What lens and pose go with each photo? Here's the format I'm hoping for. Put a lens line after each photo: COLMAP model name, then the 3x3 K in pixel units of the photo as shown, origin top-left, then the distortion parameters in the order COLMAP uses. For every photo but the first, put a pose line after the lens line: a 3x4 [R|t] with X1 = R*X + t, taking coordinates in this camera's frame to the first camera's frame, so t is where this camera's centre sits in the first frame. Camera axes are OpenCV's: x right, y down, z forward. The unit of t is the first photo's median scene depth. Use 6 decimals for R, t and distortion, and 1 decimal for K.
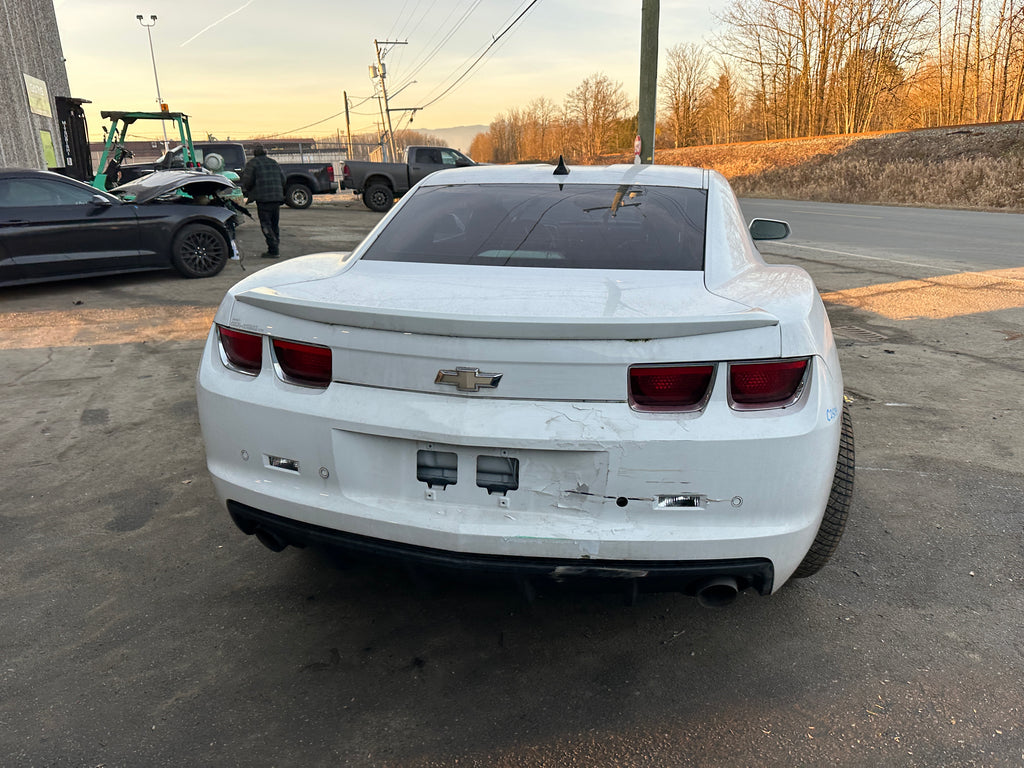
lens RADIAL K [[715.3, 0, 520.4], [0, 715.3, 386.8], [0, 0, 1]] dist [0.035065, -0.044529]
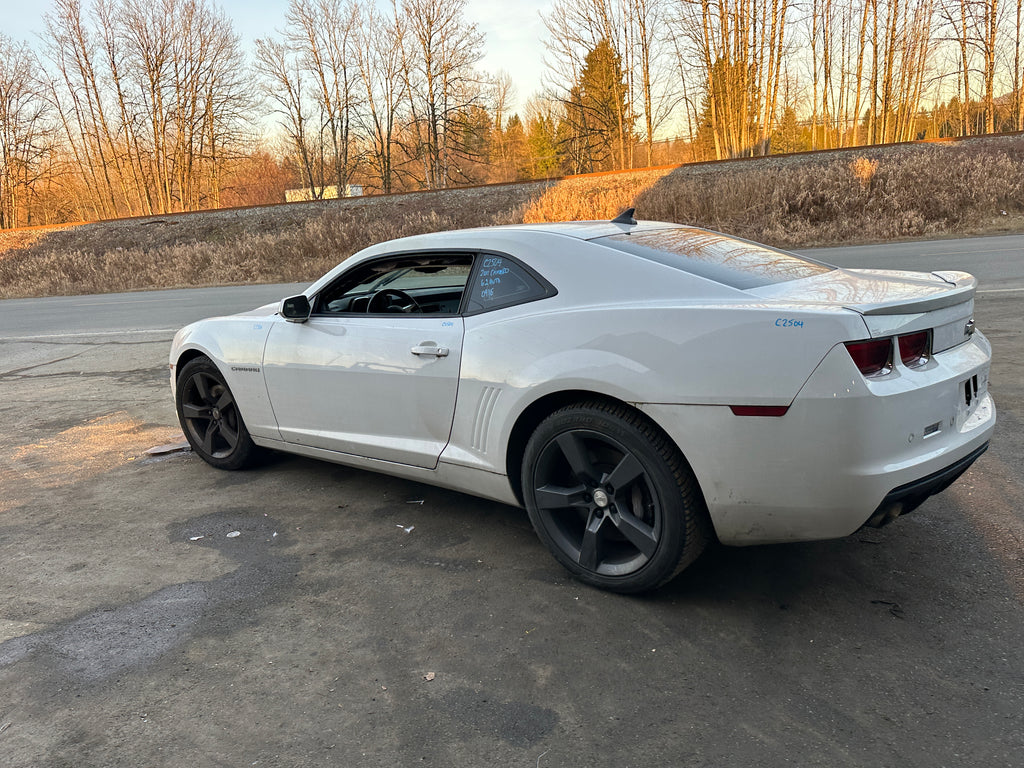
lens RADIAL K [[709.7, 0, 508.7], [0, 709.7, 400.5], [0, 0, 1]] dist [0.052287, -0.066393]
pose [[0.477249, -0.233637, 0.847140, -0.201637], [0.318468, 0.944461, 0.081064, -0.032196], [-0.819031, 0.231100, 0.525149, 0.109515]]
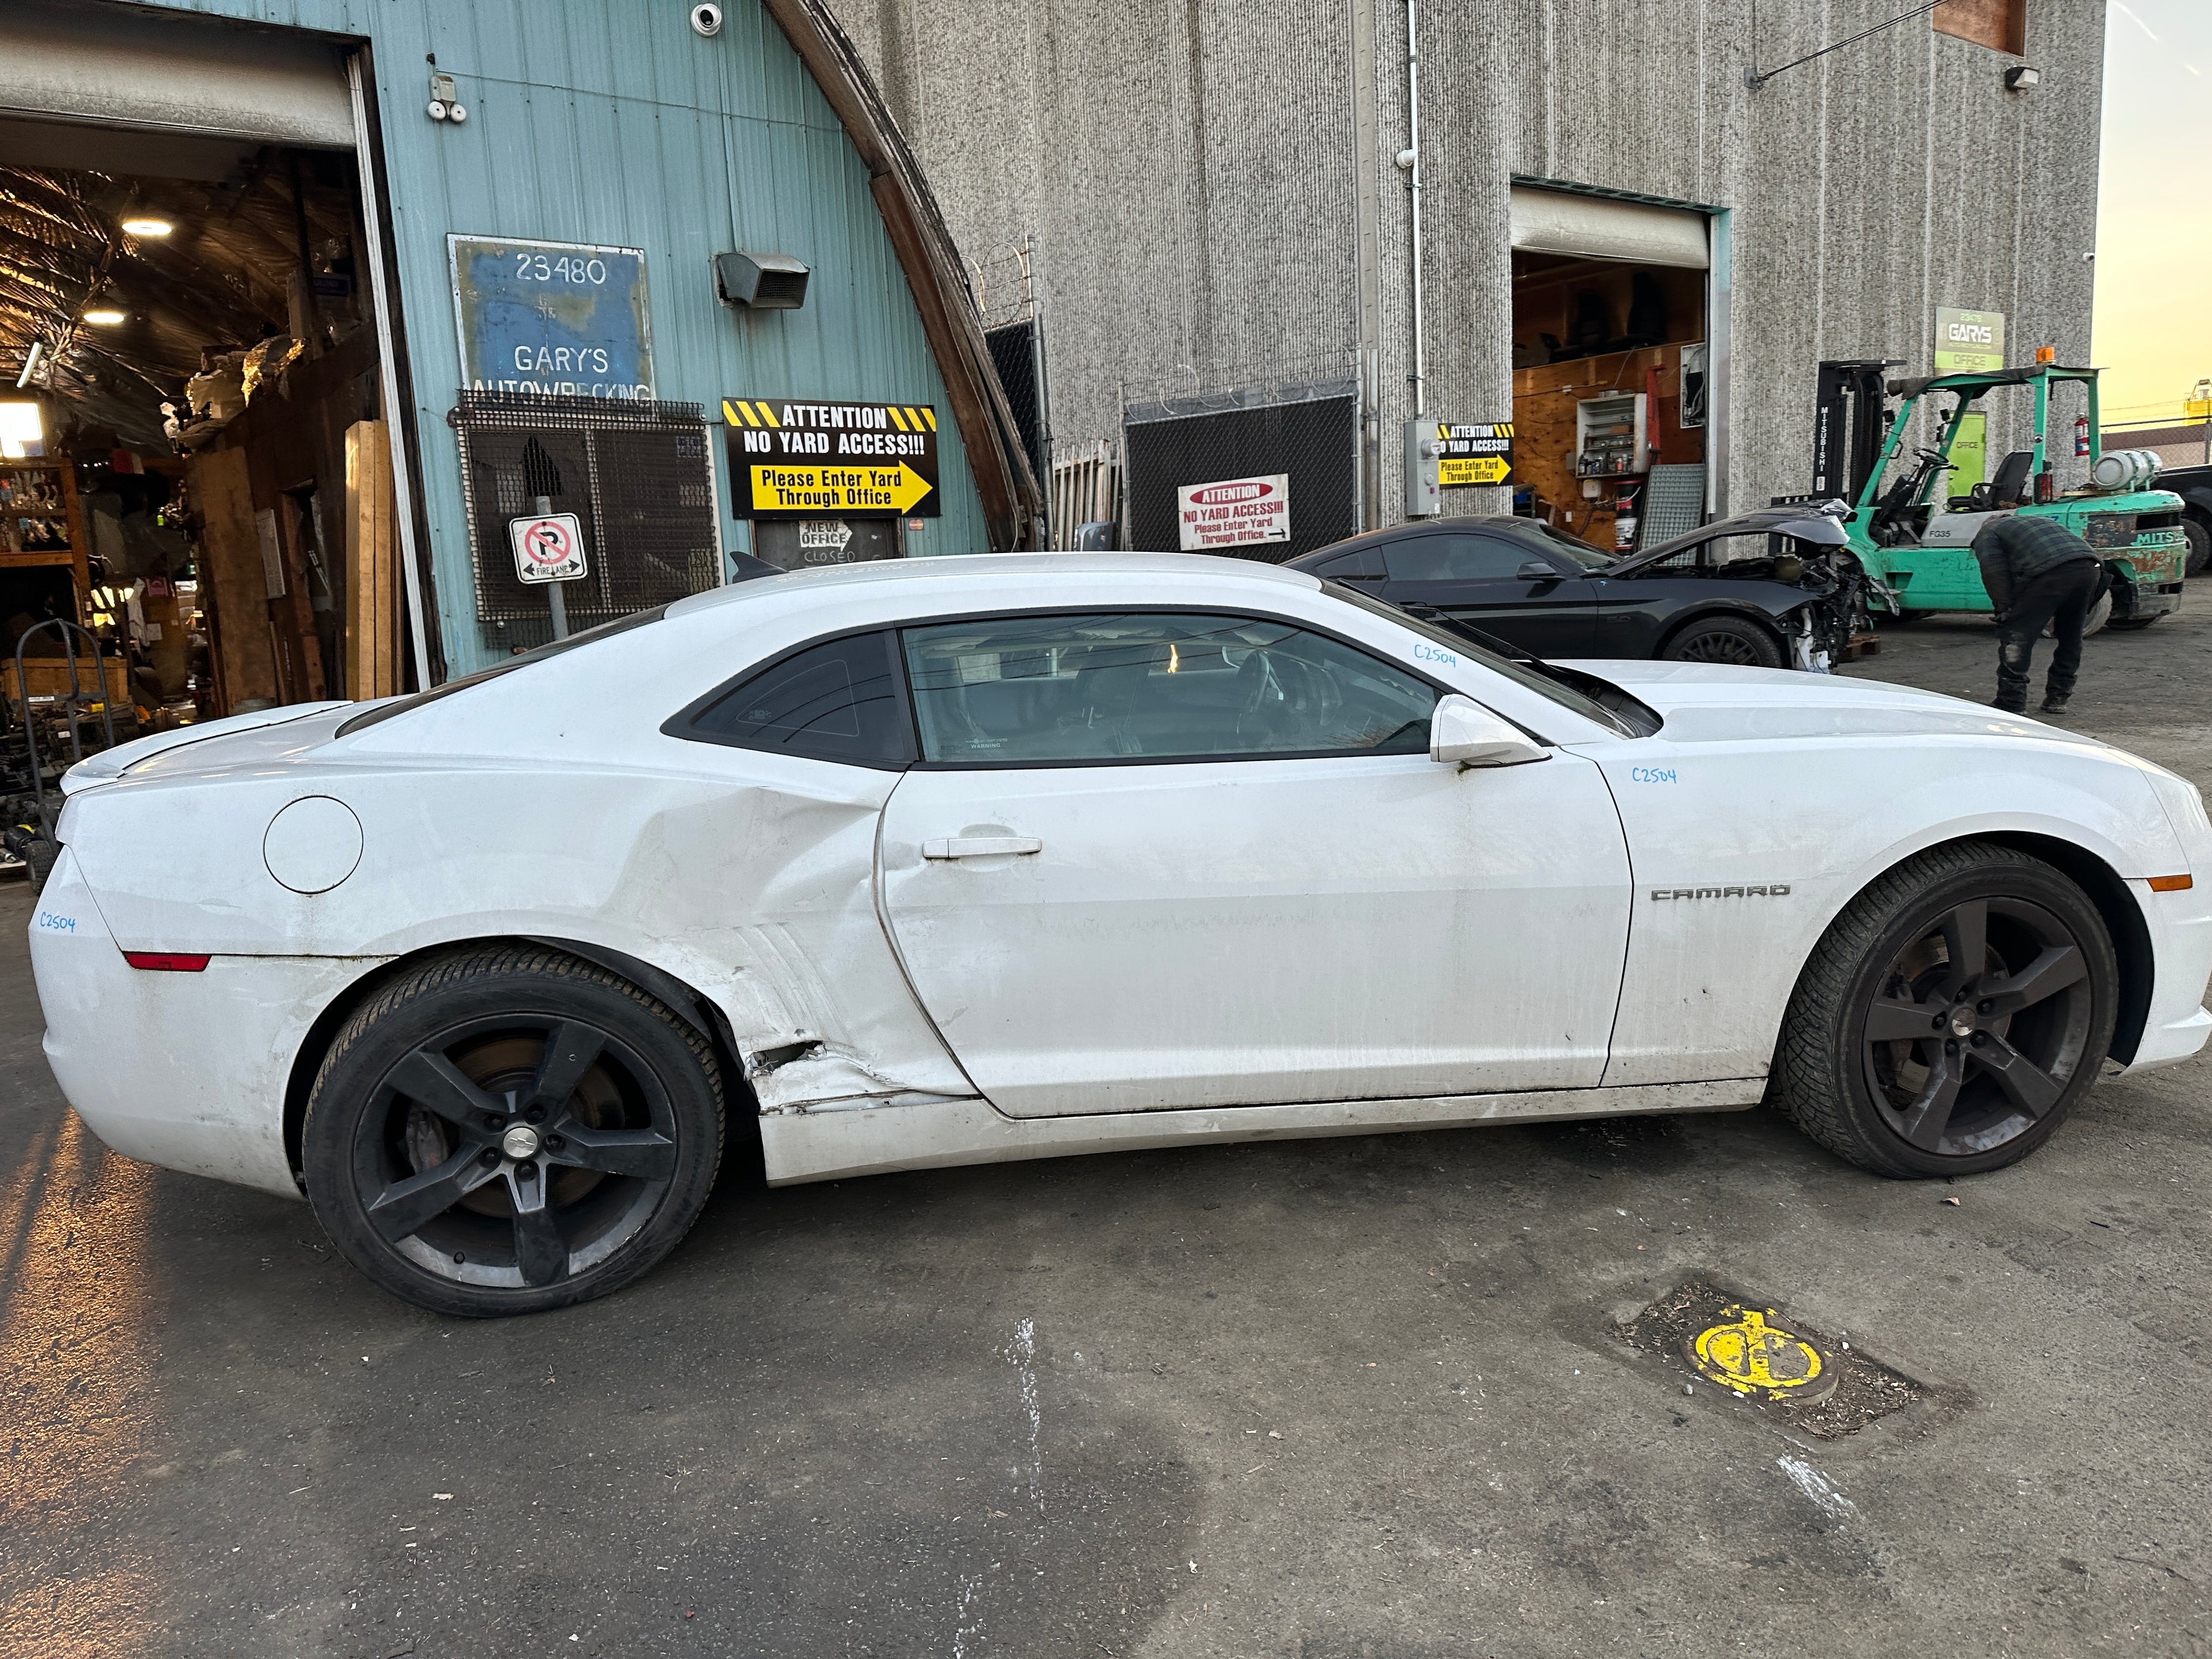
lens RADIAL K [[1521.5, 0, 1103.1], [0, 1521.5, 834.1], [0, 0, 1]] dist [0.158292, -0.306762]
pose [[0.313656, 0.174100, -0.933439, 0.249651], [-0.232914, 0.967121, 0.102118, -0.053379], [0.920528, 0.185381, 0.343893, 0.158943]]
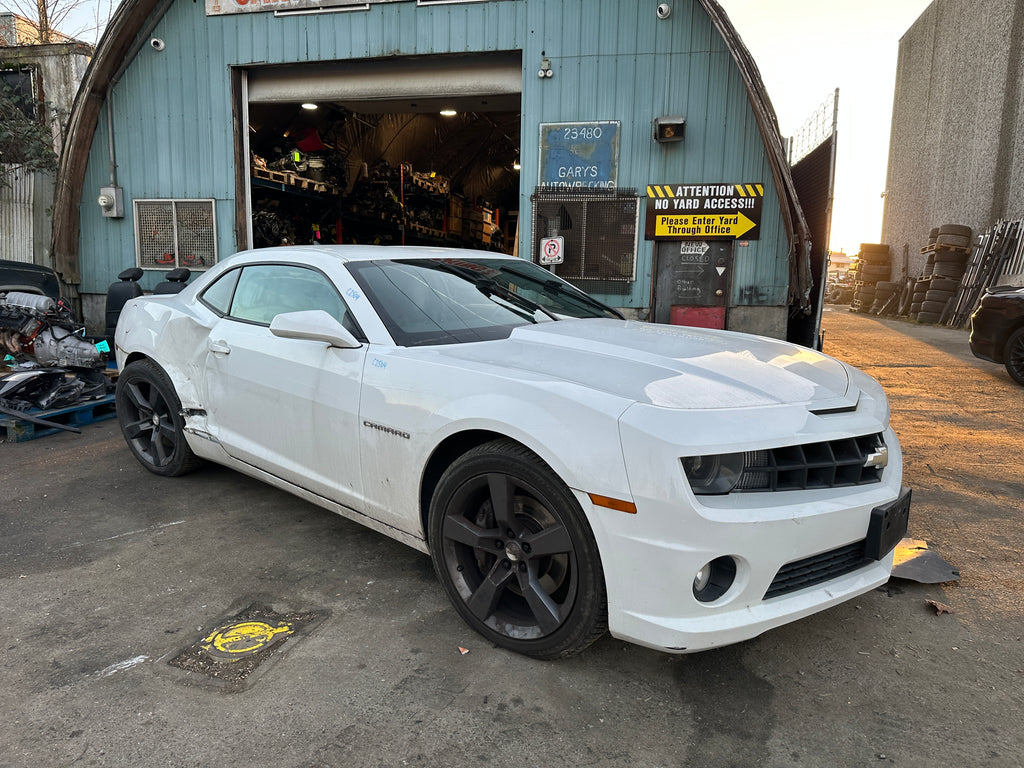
lens RADIAL K [[706.2, 0, 514.4], [0, 706.2, 392.0], [0, 0, 1]] dist [0.110622, -0.166870]
pose [[-0.519786, 0.151782, -0.840705, 0.218822], [-0.249238, 0.914335, 0.319173, -0.114256], [0.817131, 0.375437, -0.437429, 0.394096]]
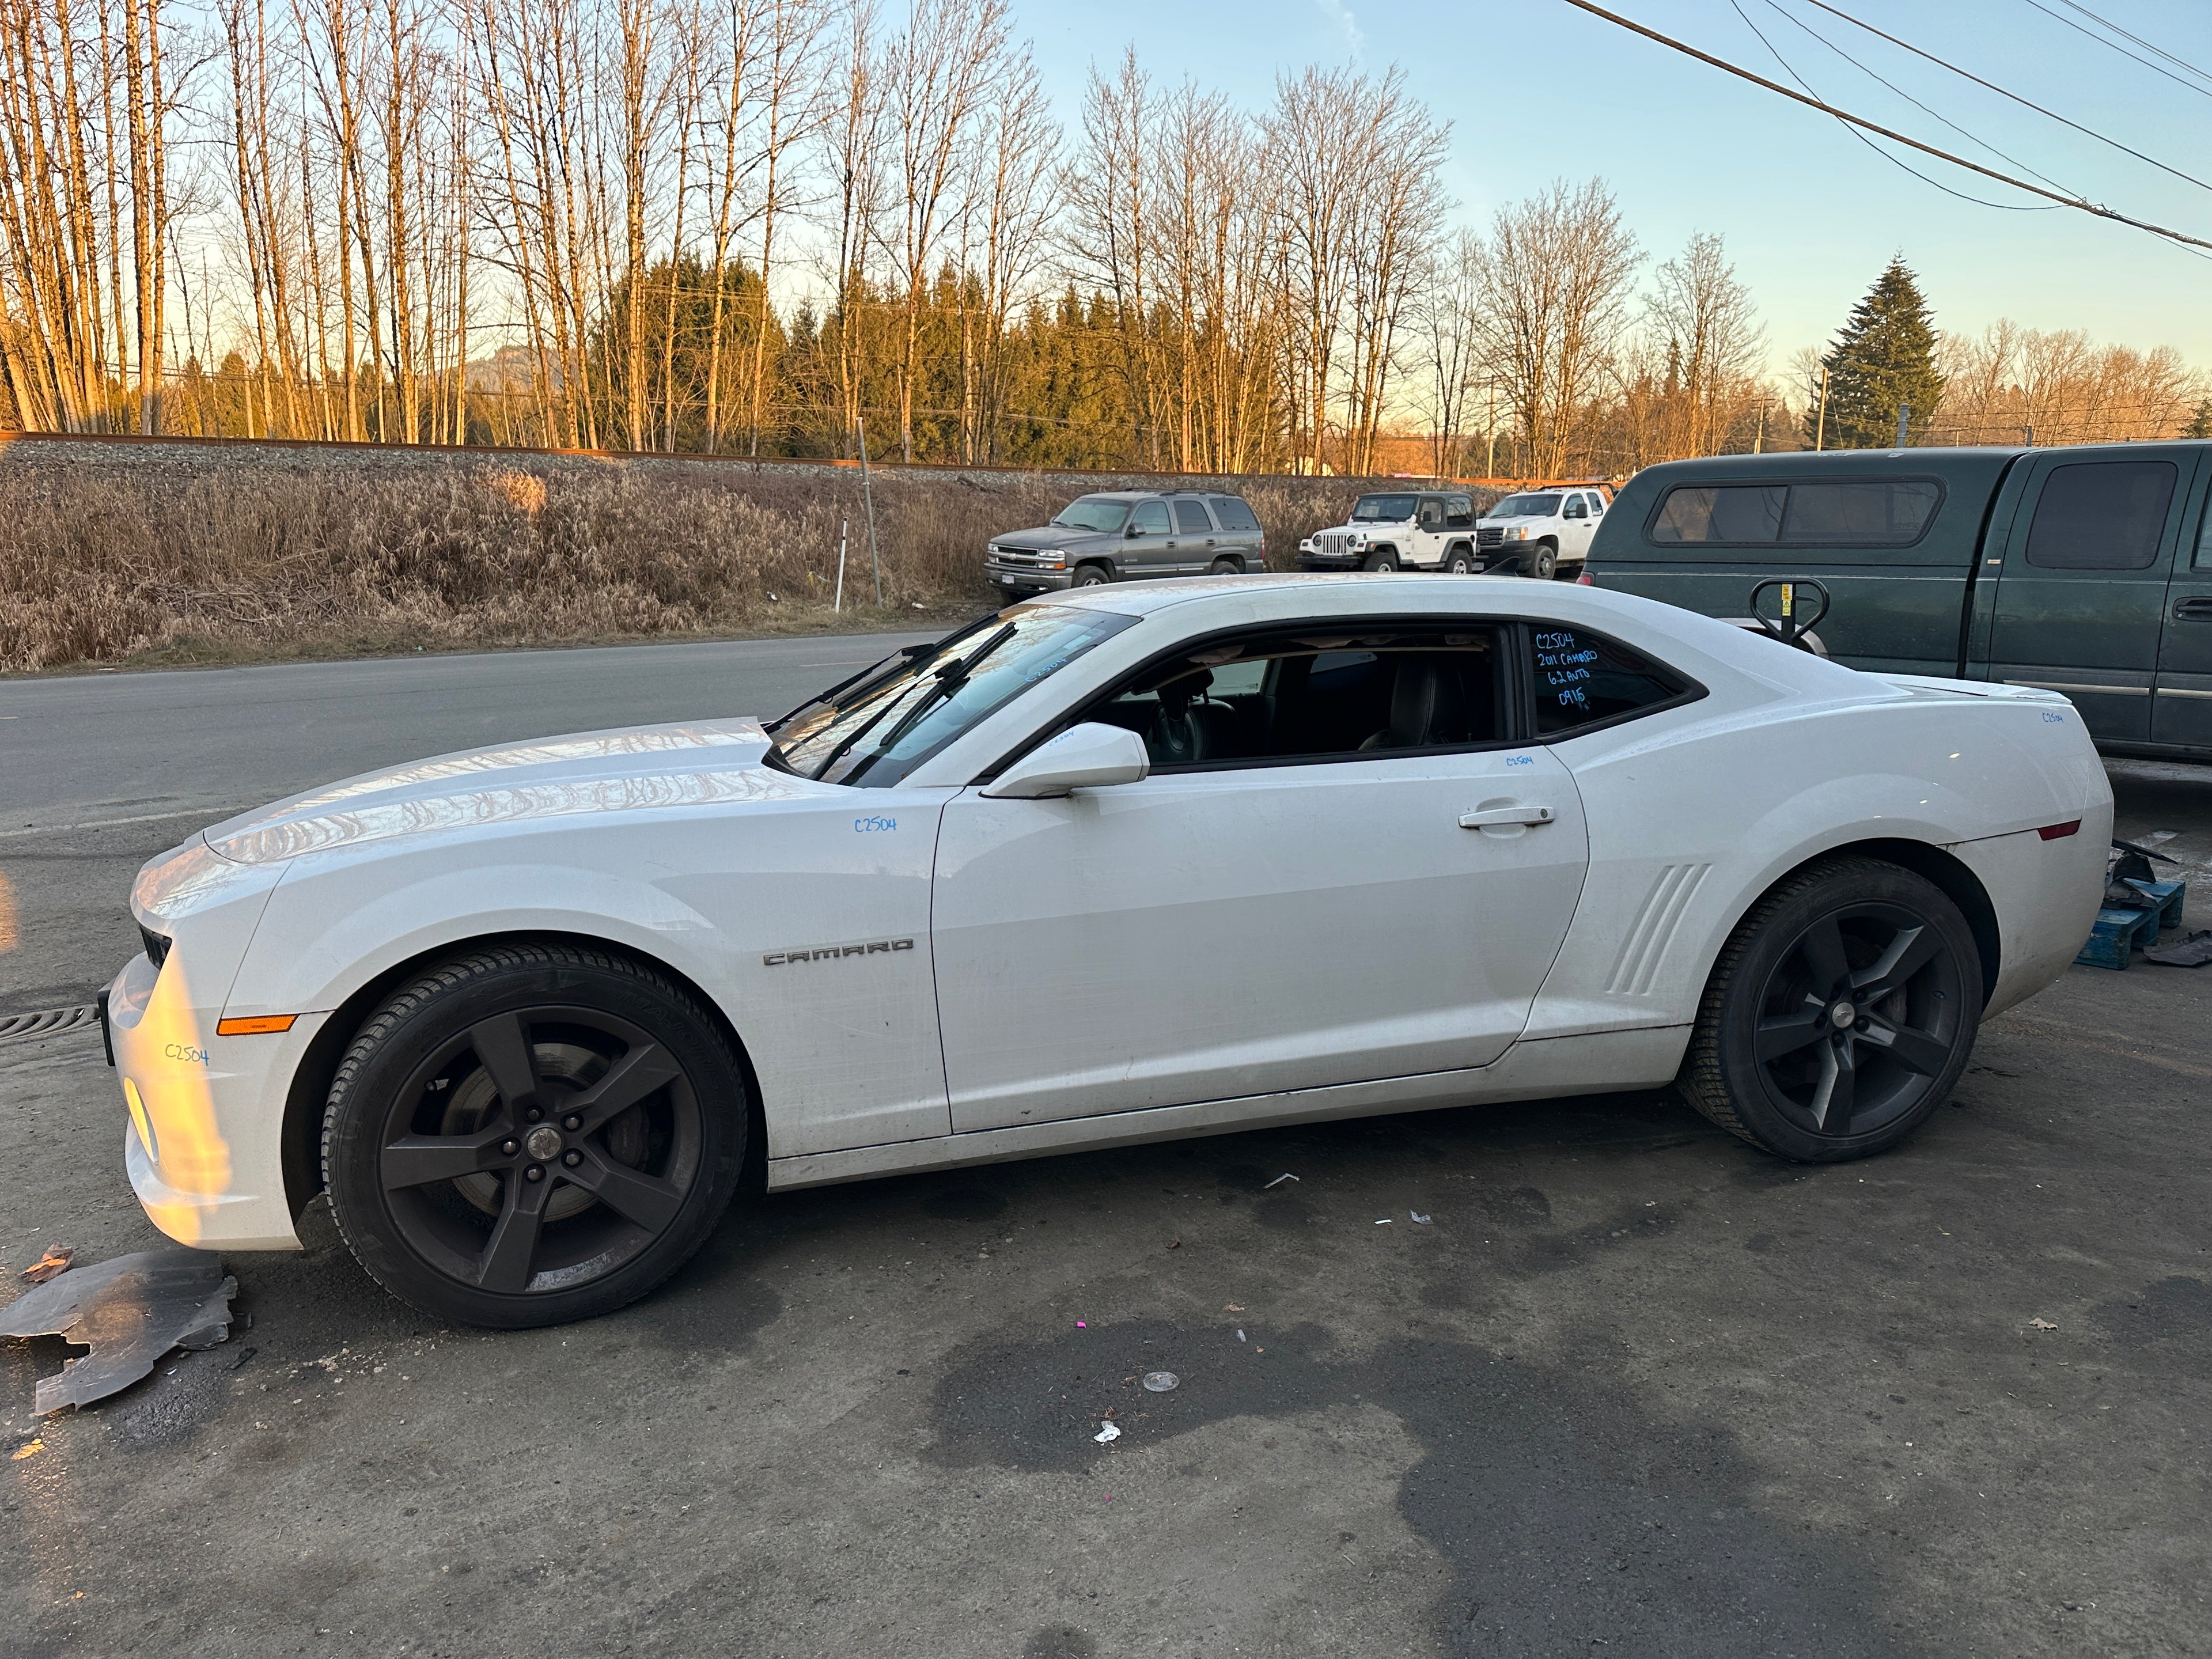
lens RADIAL K [[1546.4, 0, 1092.7], [0, 1546.4, 861.4], [0, 0, 1]] dist [0.032055, -0.044732]
pose [[-0.449351, -0.167081, 0.877592, -0.202401], [0.267246, 0.912229, 0.310513, -0.112205], [-0.852446, 0.374062, -0.365259, 0.358383]]
